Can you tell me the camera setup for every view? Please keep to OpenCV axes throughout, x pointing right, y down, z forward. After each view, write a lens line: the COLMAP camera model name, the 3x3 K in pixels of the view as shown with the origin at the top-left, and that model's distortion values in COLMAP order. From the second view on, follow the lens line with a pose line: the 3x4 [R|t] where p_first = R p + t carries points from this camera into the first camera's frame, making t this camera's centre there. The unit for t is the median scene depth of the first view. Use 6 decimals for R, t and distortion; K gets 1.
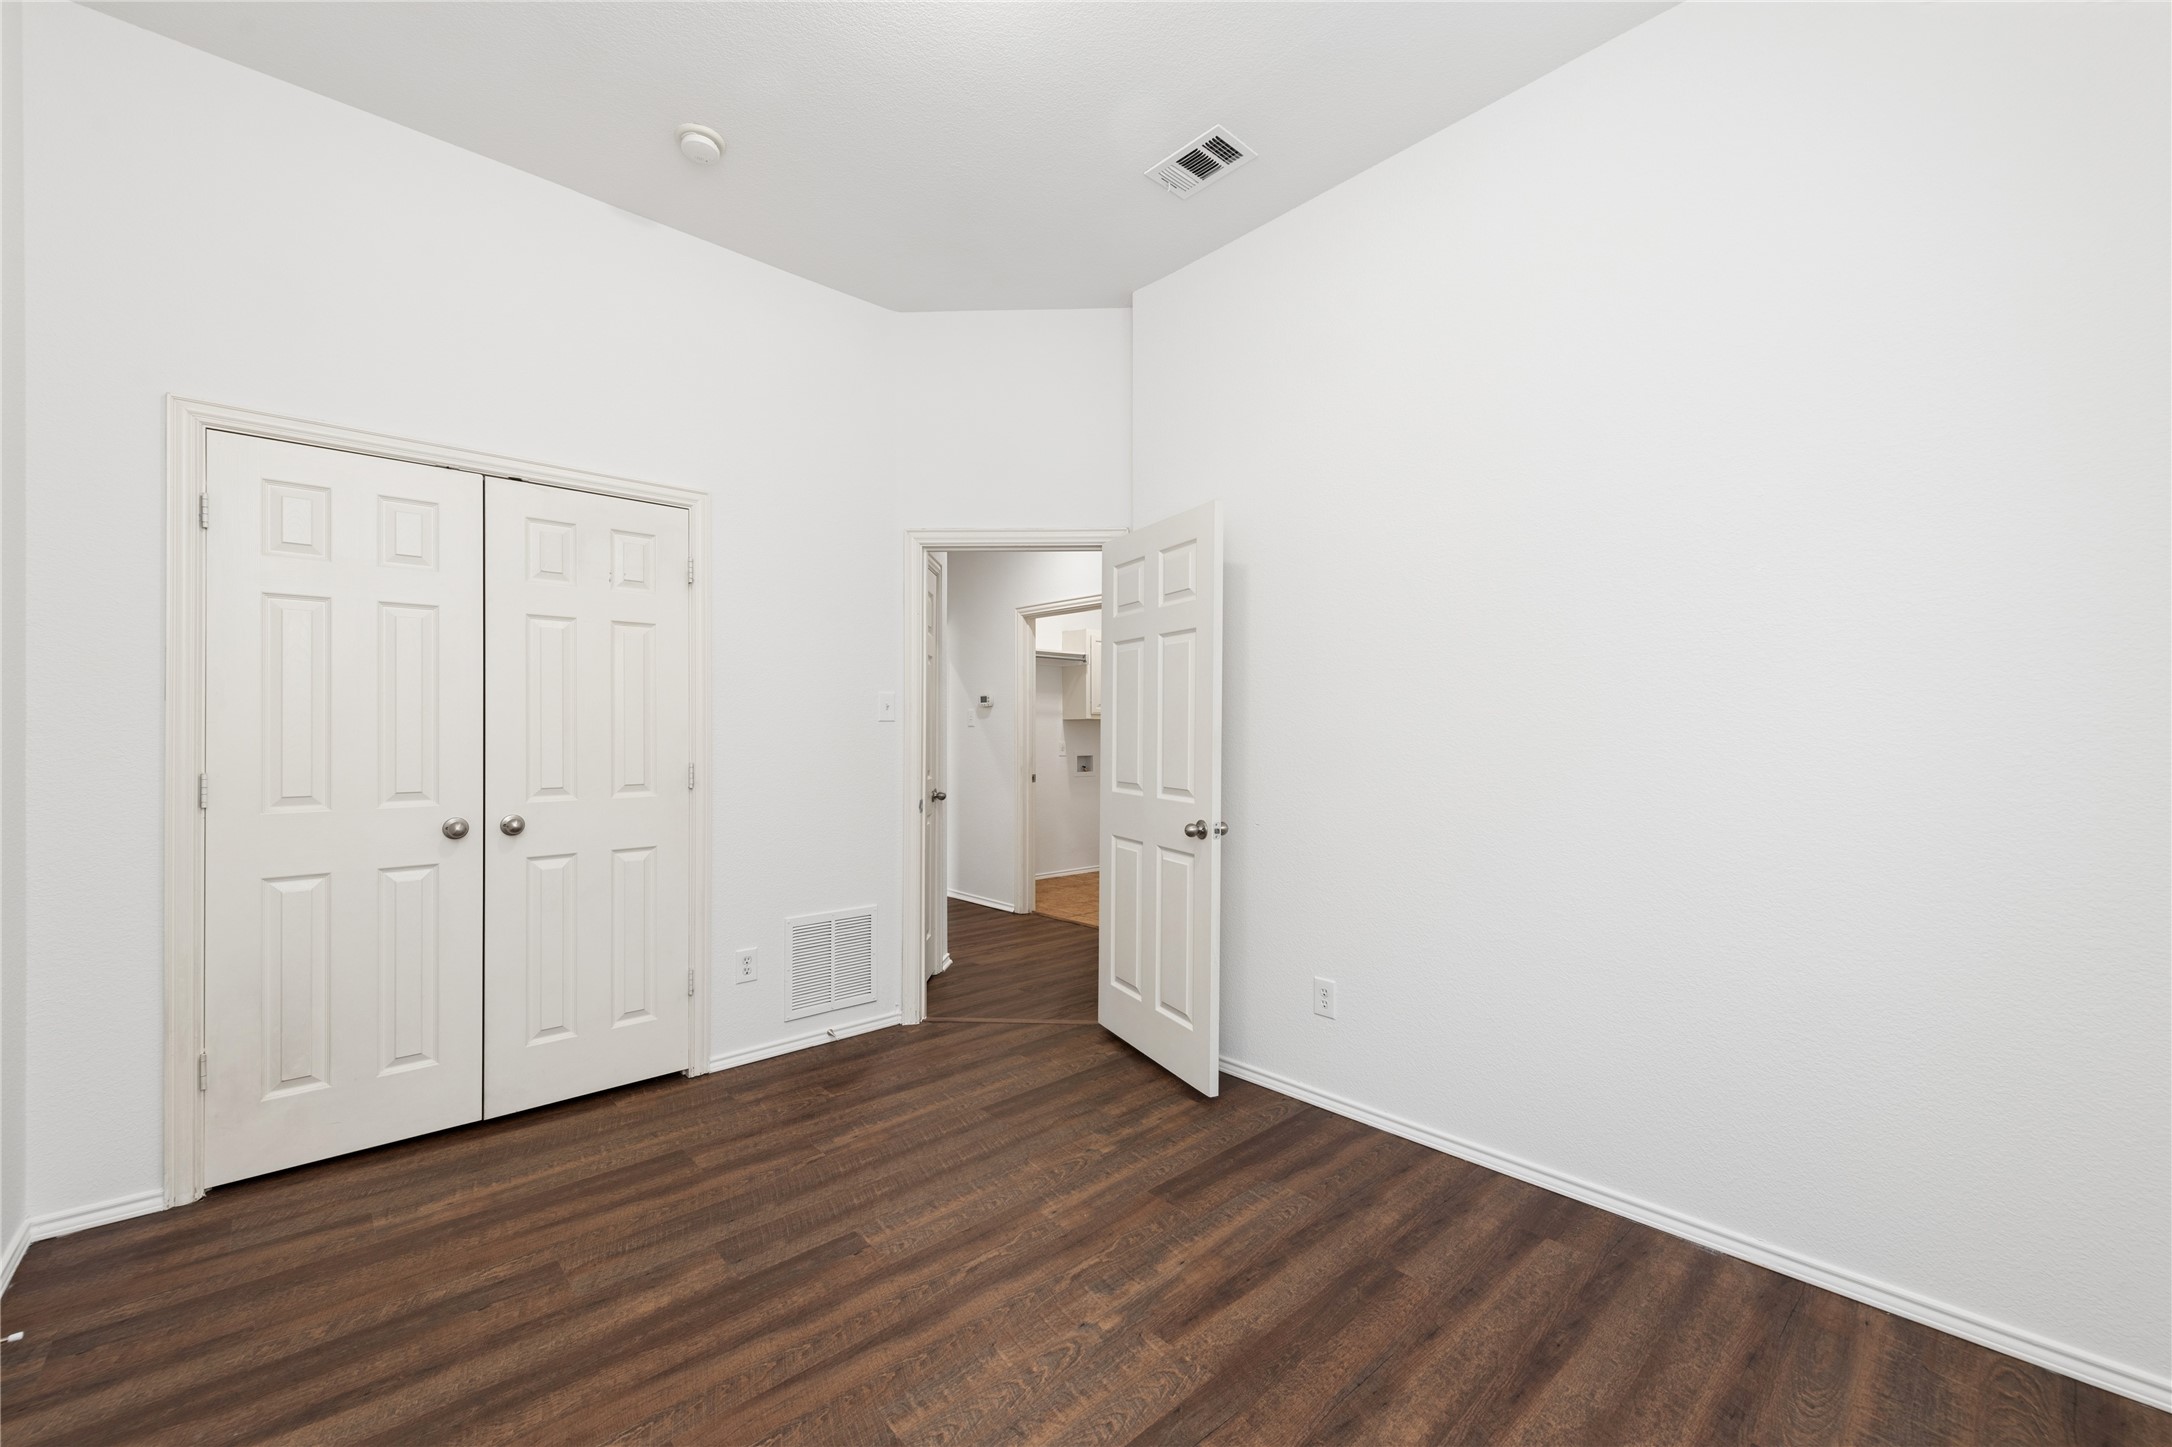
lens RADIAL K [[869.1, 0, 1085.4], [0, 869.1, 731.9], [0, 0, 1]] dist [0.006881, -0.002570]
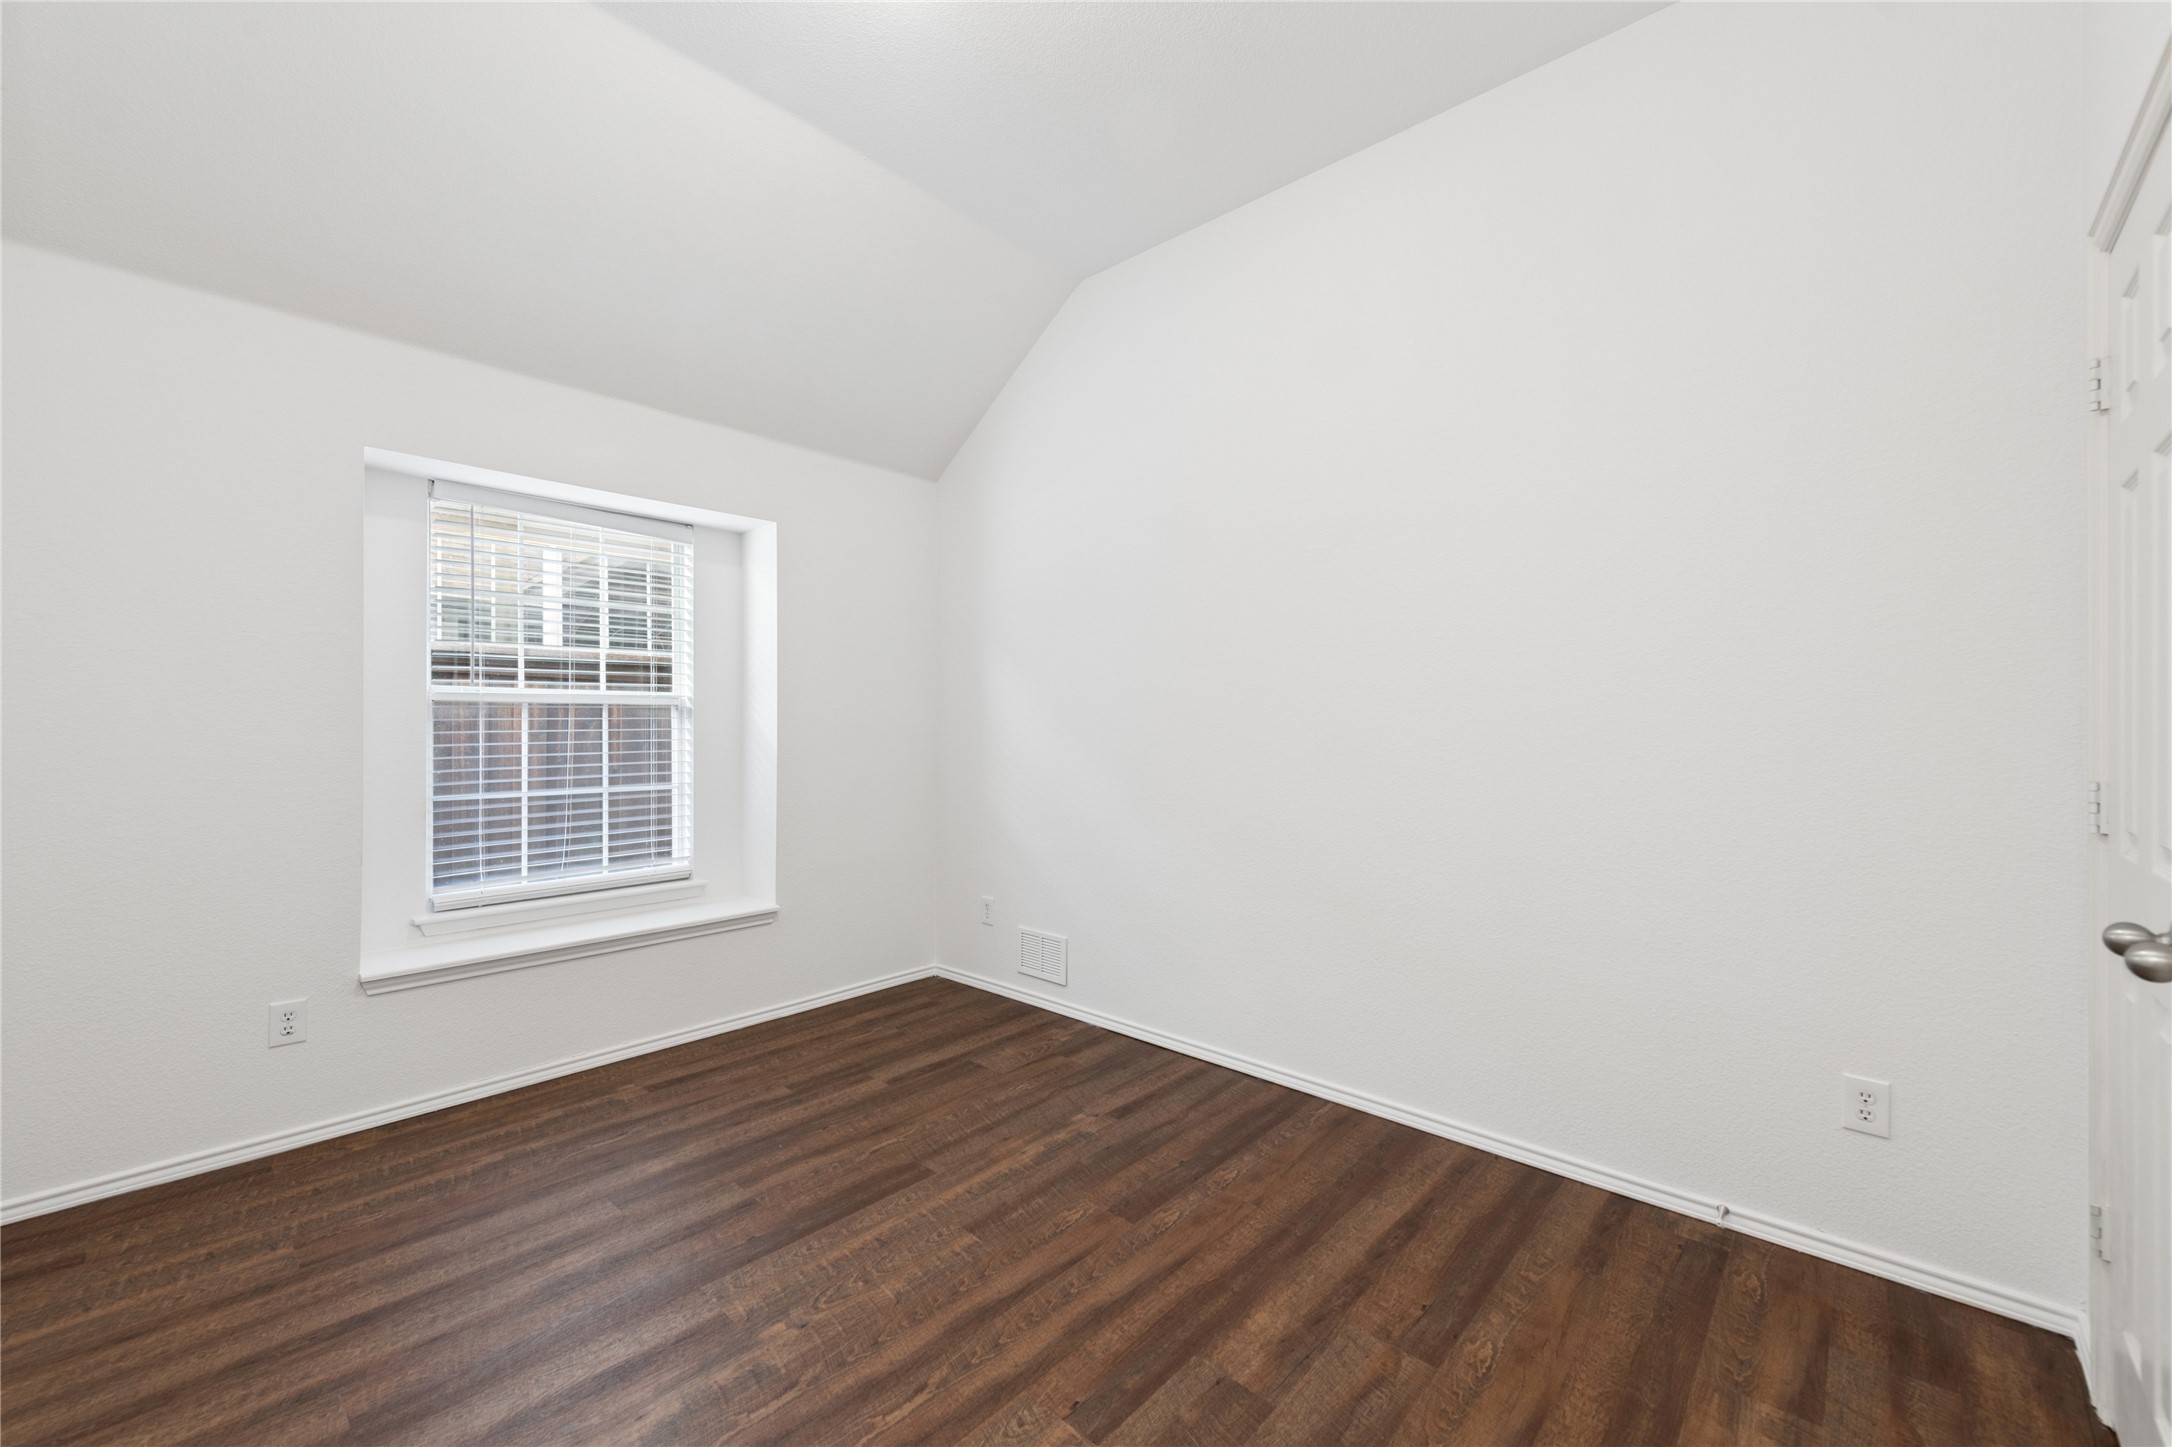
lens RADIAL K [[869.1, 0, 1086.4], [0, 869.1, 724.5], [0, 0, 1]] dist [0.006881, -0.002570]
pose [[-0.996565, -0.004393, -0.082697, -0.228578], [-0.004420, 0.999990, 0.000140, 0.008033], [0.082696, 0.000505, -0.996575, 1.945145]]
